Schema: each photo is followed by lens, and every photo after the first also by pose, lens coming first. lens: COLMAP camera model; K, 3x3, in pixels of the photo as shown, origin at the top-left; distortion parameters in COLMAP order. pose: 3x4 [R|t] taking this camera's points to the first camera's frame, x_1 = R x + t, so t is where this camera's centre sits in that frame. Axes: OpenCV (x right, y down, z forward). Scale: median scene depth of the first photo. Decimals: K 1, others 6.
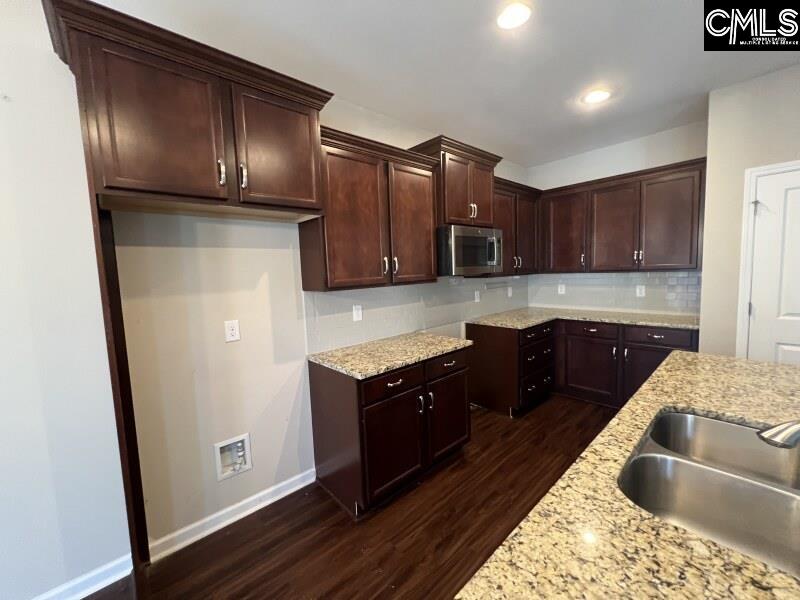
lens RADIAL K [[324.0, 0, 399.8], [0, 324.0, 300.3], [0, 0, 1]] dist [0.000801, -0.000203]
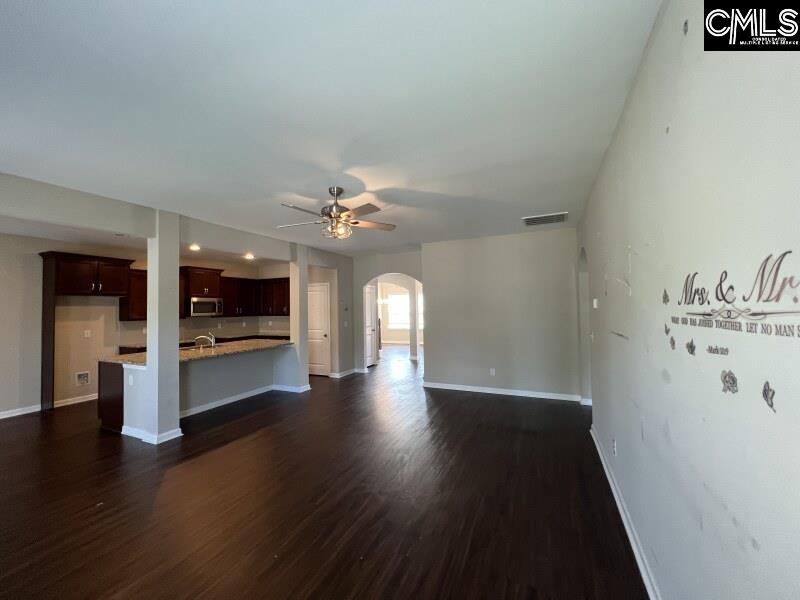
lens RADIAL K [[324.0, 0, 402.2], [0, 324.0, 298.3], [0, 0, 1]] dist [0.000801, -0.000203]
pose [[0.914308, 0.033863, 0.403602, 0.808582], [0.020839, 0.991246, -0.130375, 0.194390], [-0.404483, 0.127613, 0.905598, -2.583457]]
